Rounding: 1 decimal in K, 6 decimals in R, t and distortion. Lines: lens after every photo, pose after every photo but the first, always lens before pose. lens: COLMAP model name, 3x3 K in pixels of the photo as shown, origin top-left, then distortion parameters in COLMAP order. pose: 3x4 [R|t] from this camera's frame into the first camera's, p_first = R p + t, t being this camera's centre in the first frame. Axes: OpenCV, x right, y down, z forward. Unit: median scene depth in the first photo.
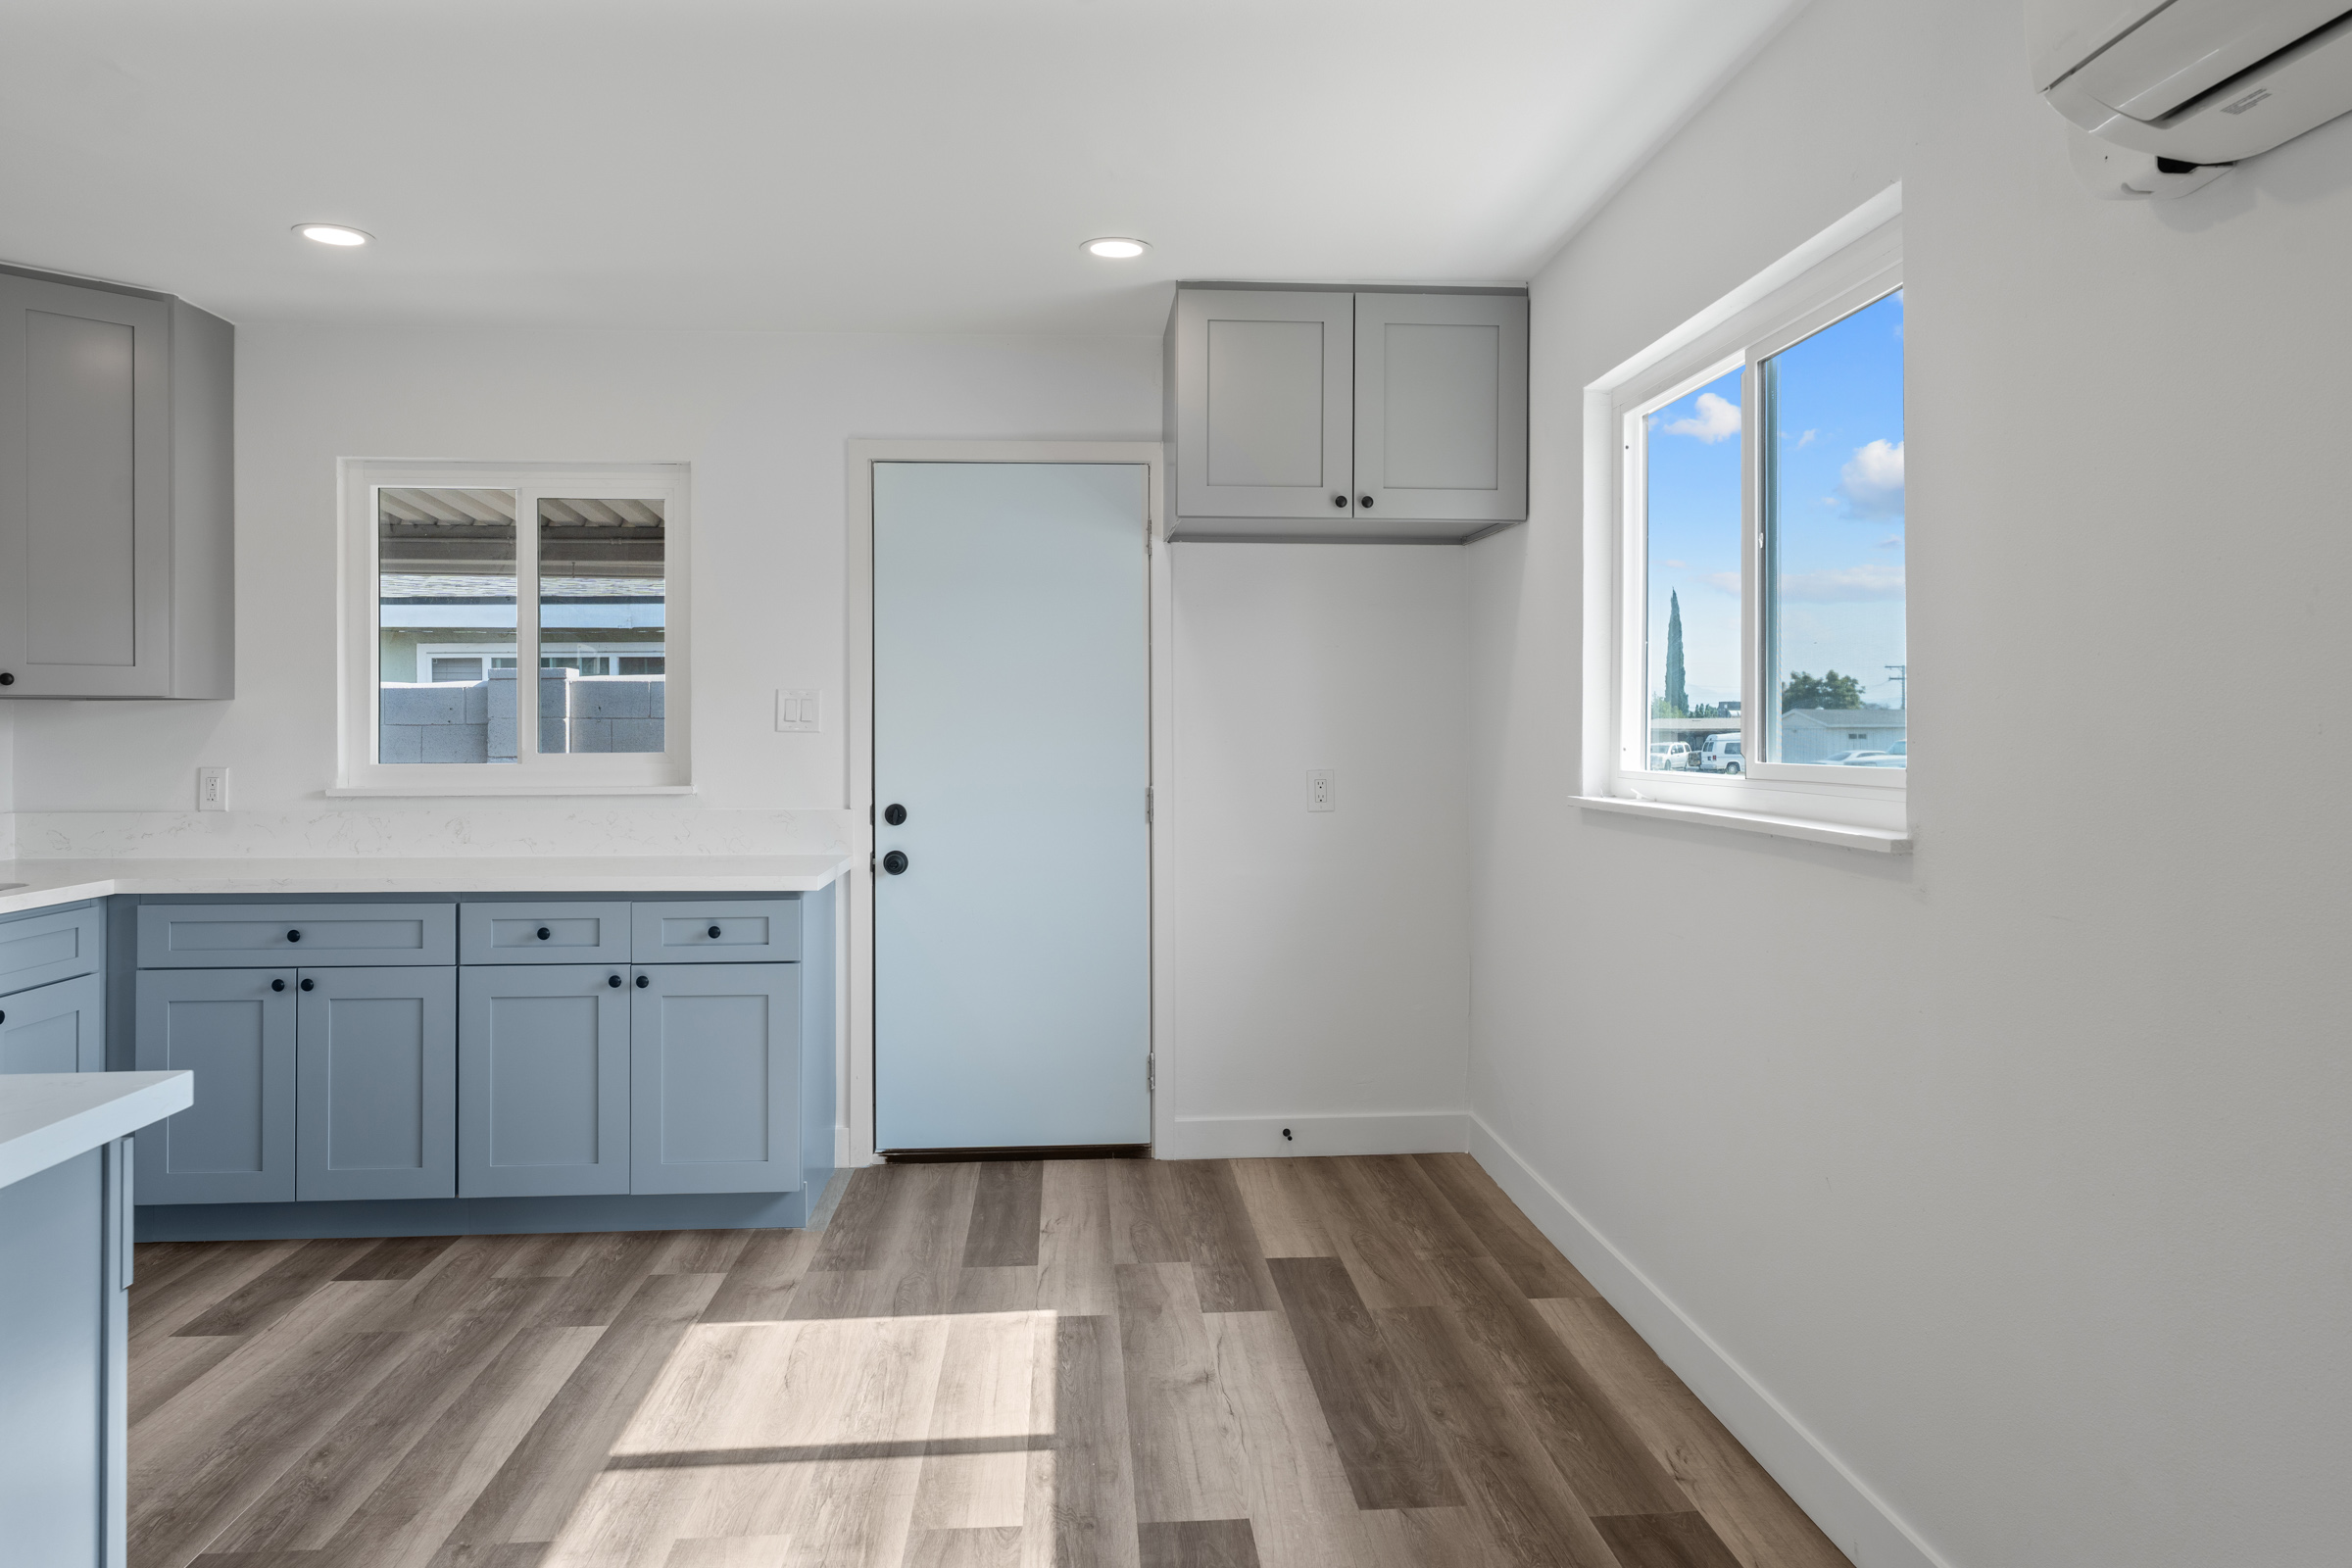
lens RADIAL K [[1570.7, 0, 1173.8], [0, 1570.7, 706.4], [0, 0, 1]] dist [-0.006683, 0.006808]
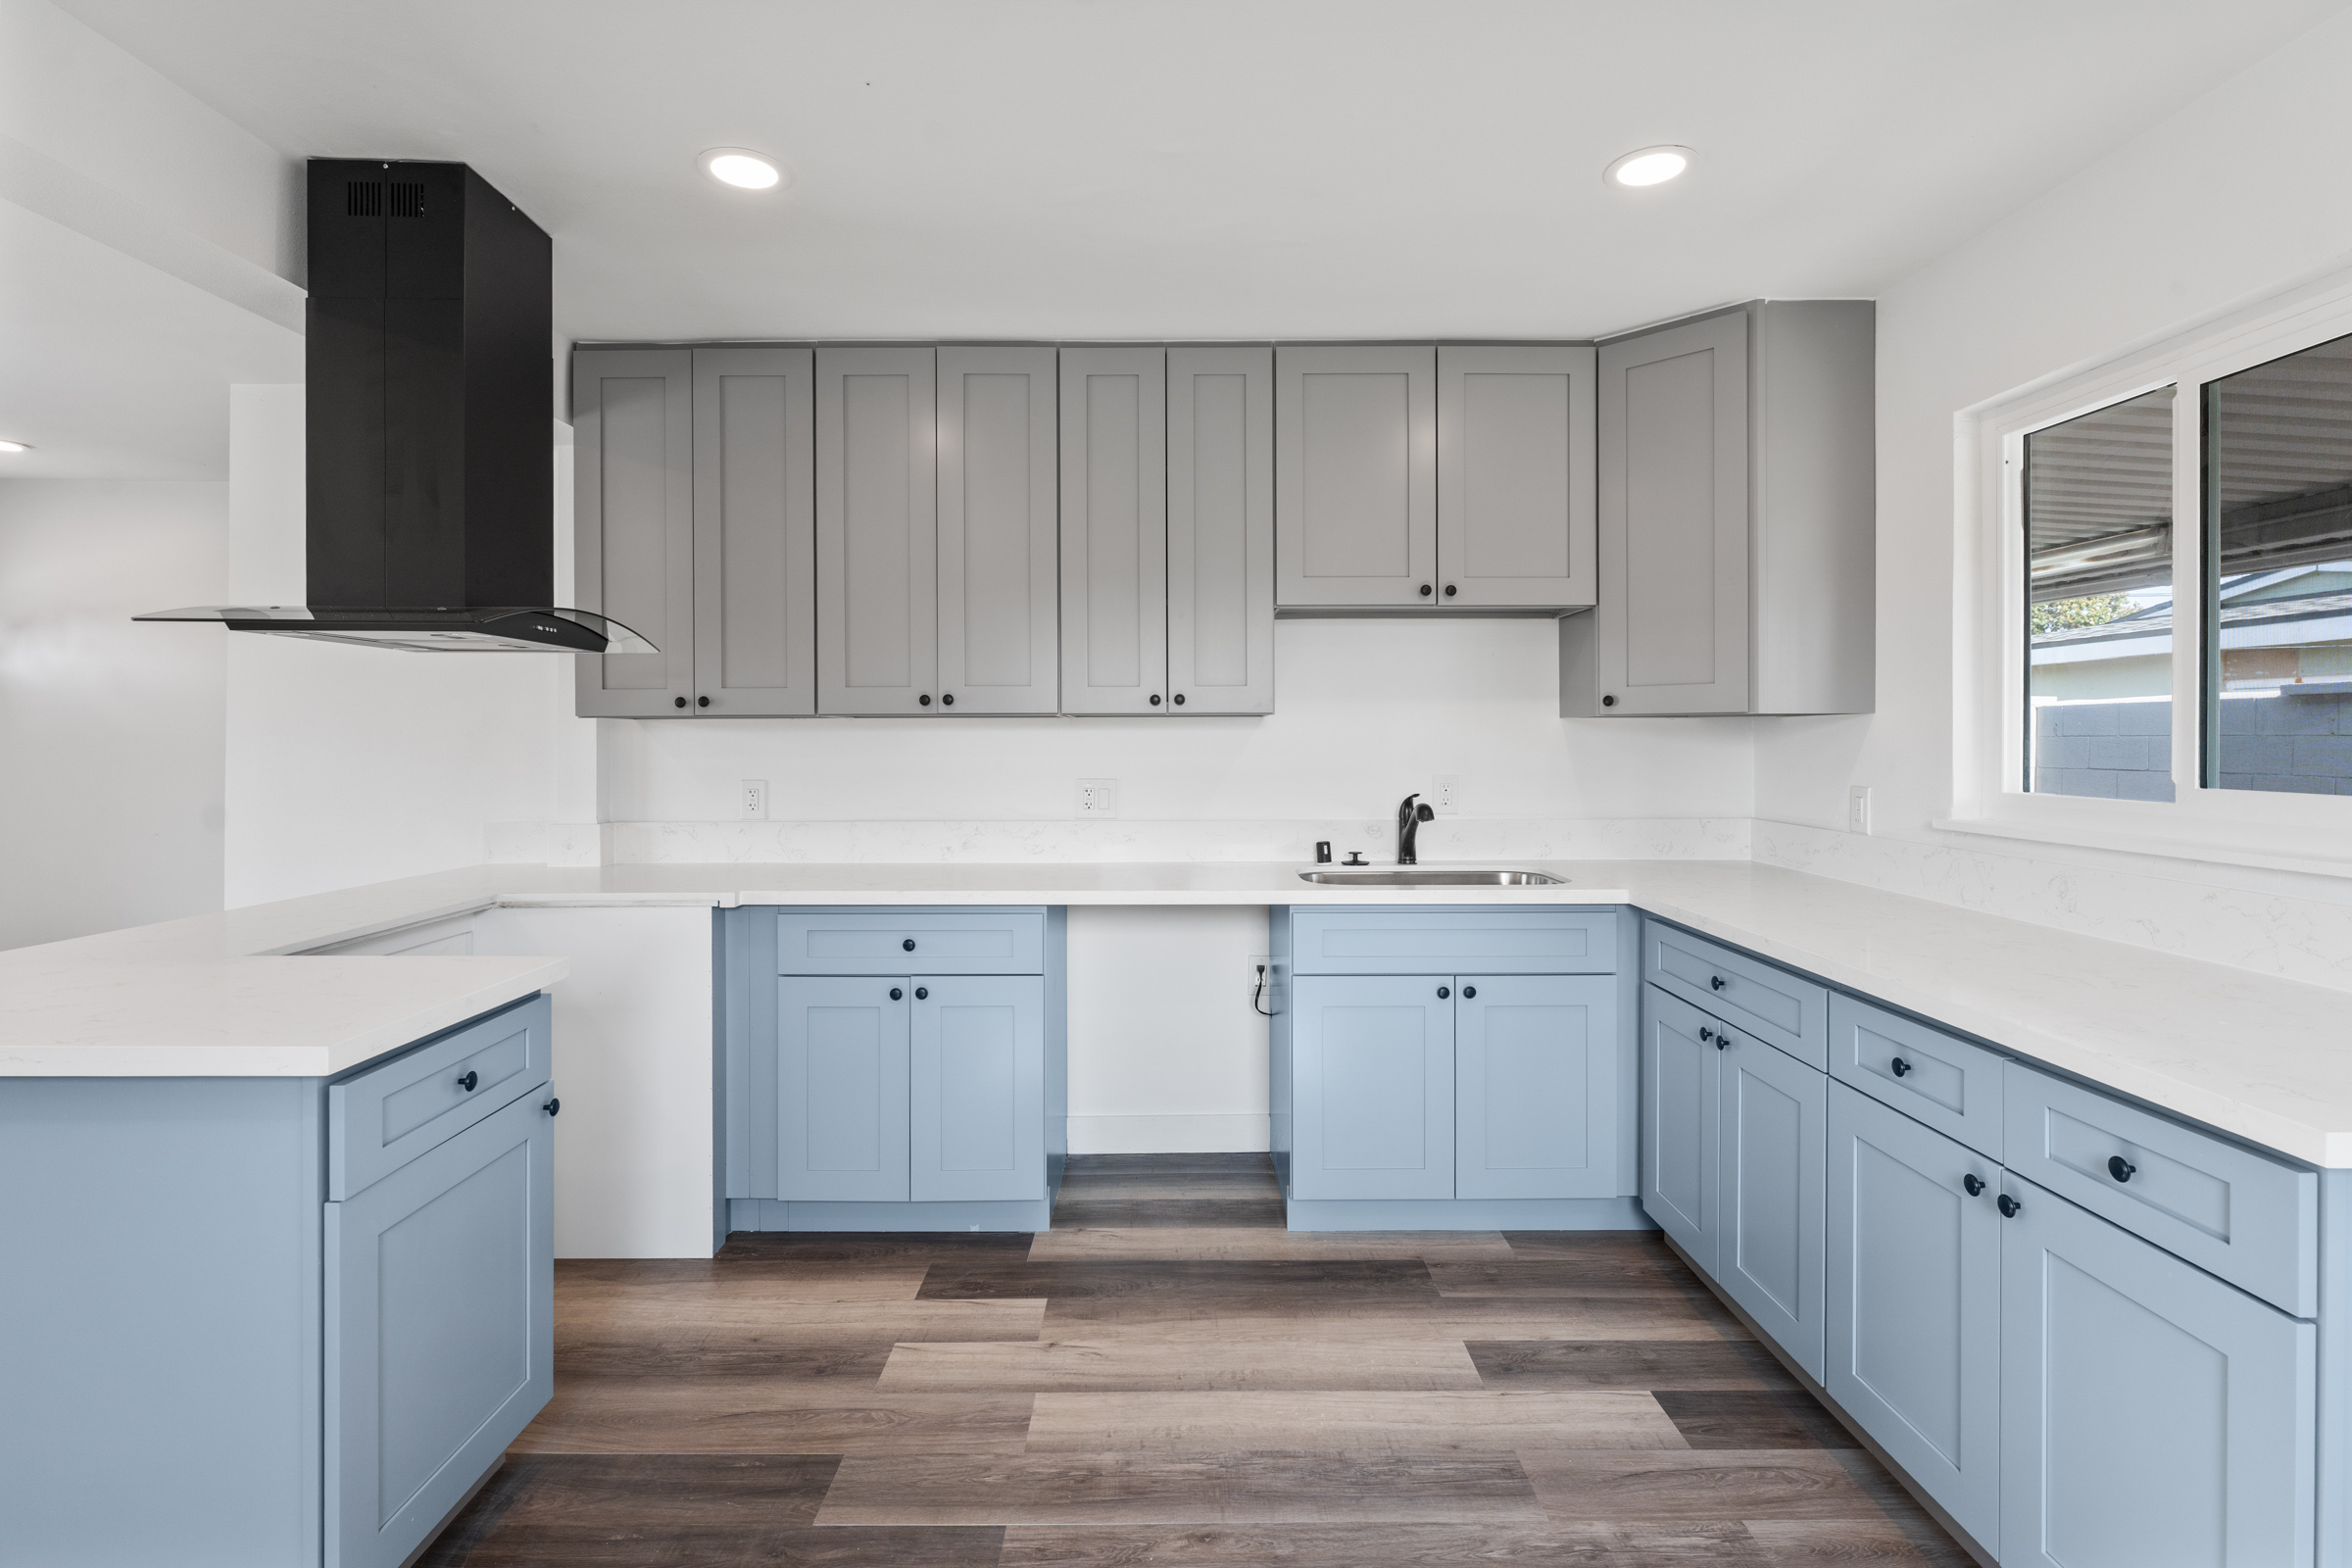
lens RADIAL K [[1101.4, 0, 1176.7], [0, 1101.4, 740.0], [0, 0, 1]] dist [-0.002361, 0.000650]
pose [[-0.060291, 0.008092, -0.998148, 0.072225], [0.014224, 0.999873, 0.007247, 0.000834], [0.998080, -0.013761, -0.060398, 0.725666]]
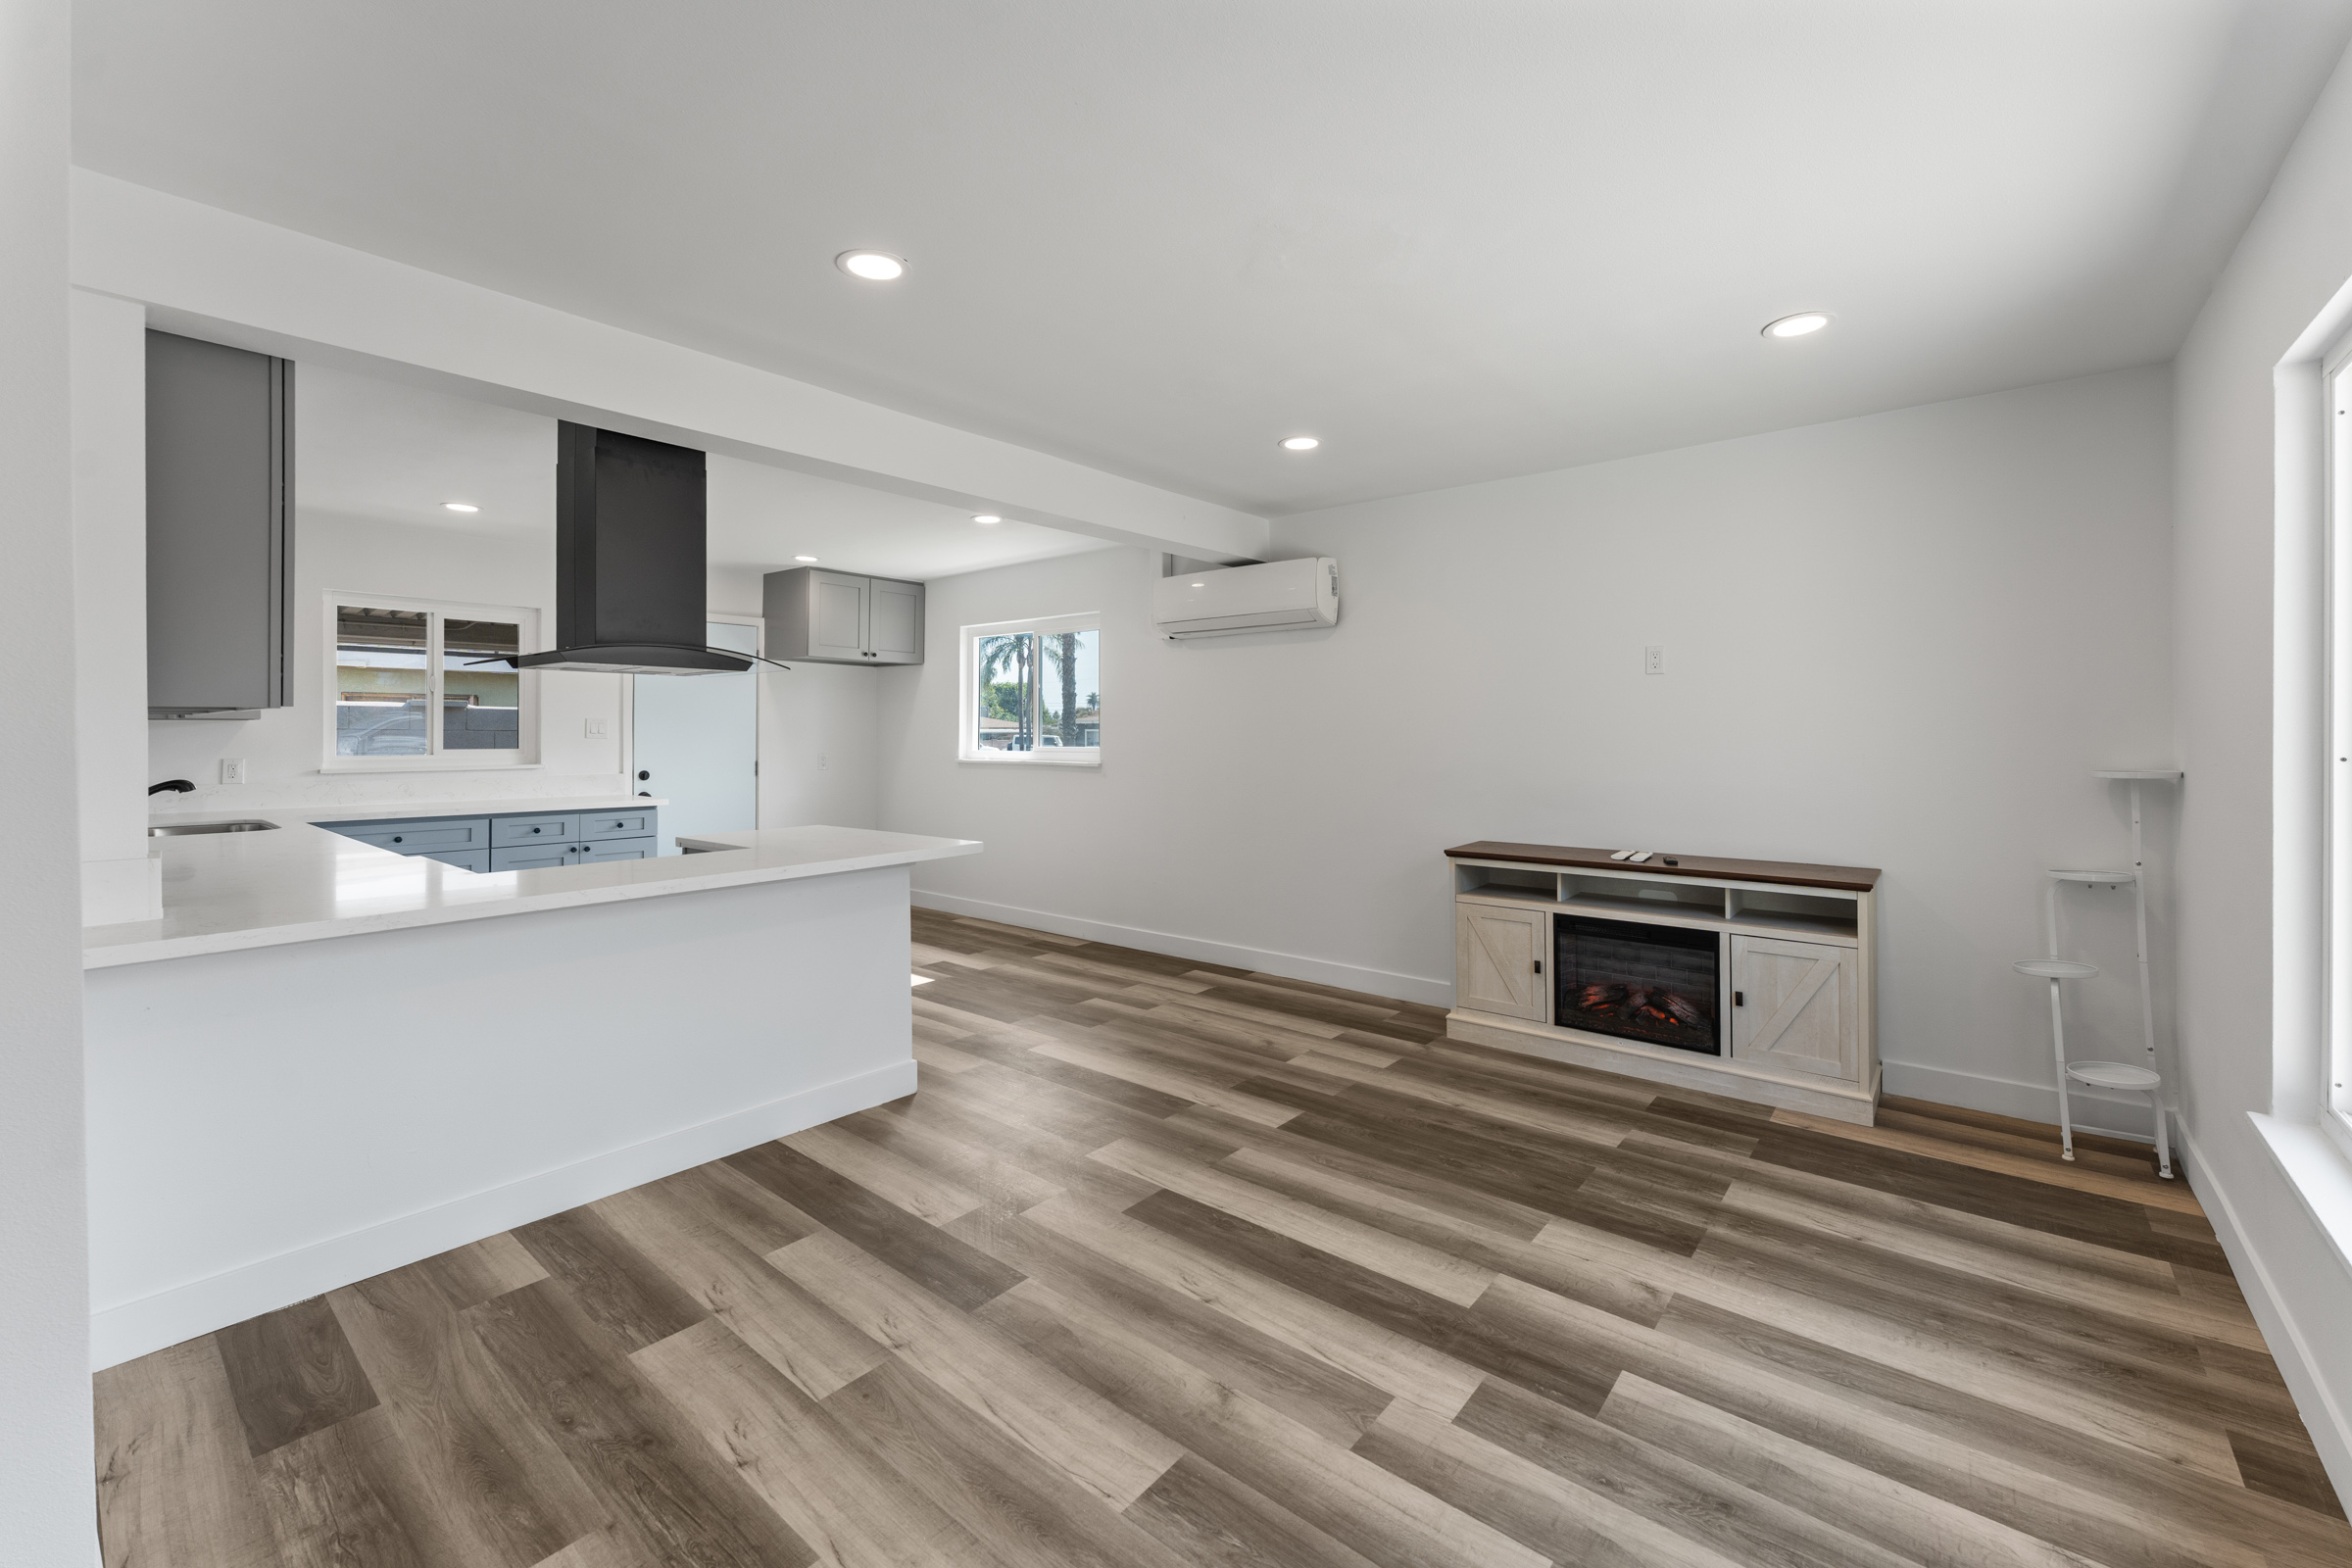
lens RADIAL K [[951.0, 0, 1169.9], [0, 951.0, 728.1], [0, 0, 1]] dist [-0.000809, -0.000266]
pose [[0.698254, 0.005459, 0.715830, -0.733274], [-0.010494, 0.999942, 0.002610, -0.010790], [-0.715774, -0.009335, 0.698270, -0.553067]]
